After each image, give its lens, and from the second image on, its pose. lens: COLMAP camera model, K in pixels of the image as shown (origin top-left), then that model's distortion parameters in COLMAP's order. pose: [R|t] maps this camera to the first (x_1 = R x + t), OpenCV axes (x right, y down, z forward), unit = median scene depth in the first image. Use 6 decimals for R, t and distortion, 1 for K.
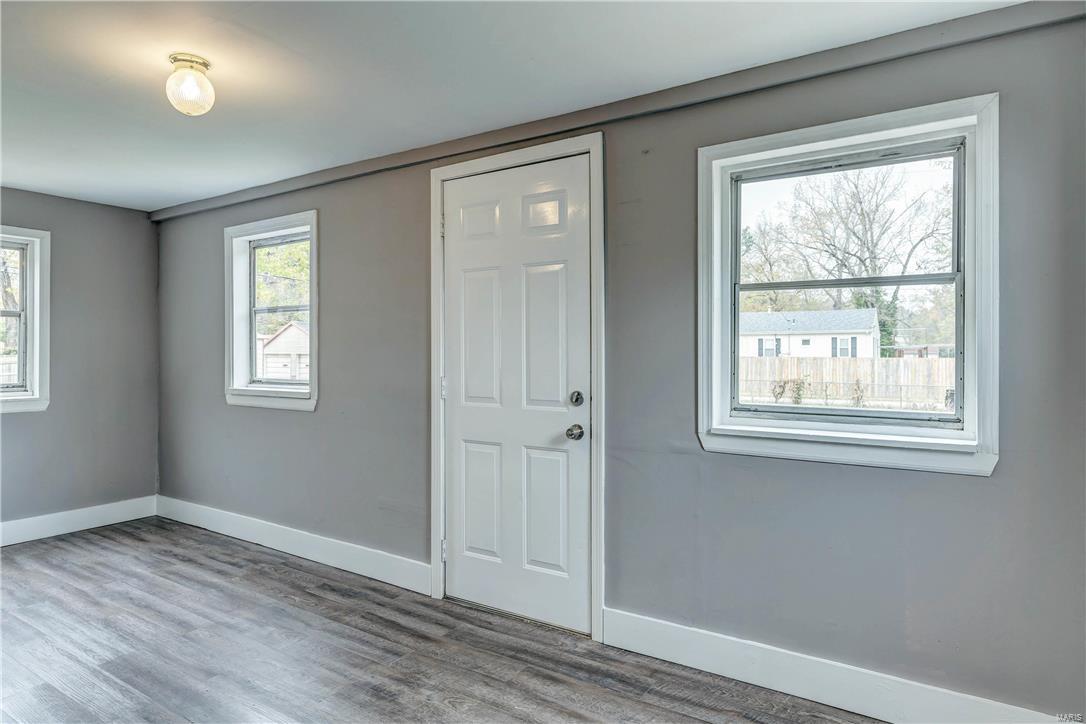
lens RADIAL K [[634.4, 0, 542.8], [0, 634.4, 351.2], [0, 0, 1]] dist [-0.002494, -0.000070]
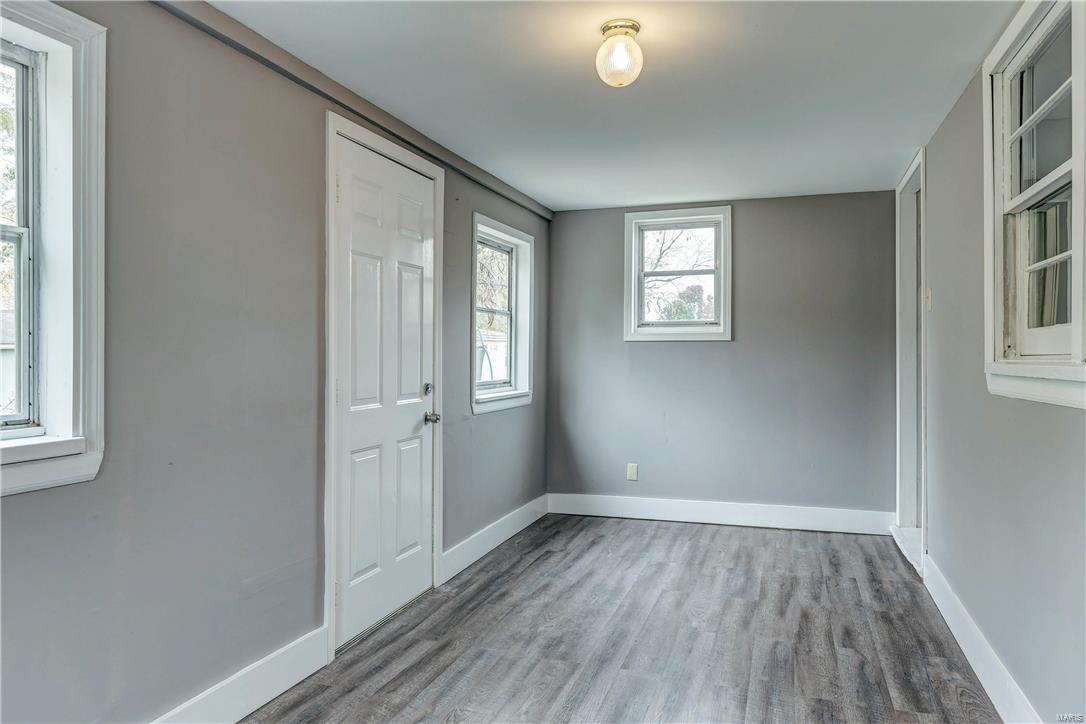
lens RADIAL K [[701.0, 0, 543.0], [0, 701.0, 362.0], [0, 0, 1]] dist [0.002230, 0.000354]
pose [[-0.239570, -0.012634, 0.970797, -1.003934], [0.001917, 0.999907, 0.013486, 0.007739], [-0.970877, 0.005091, -0.239523, 0.895177]]
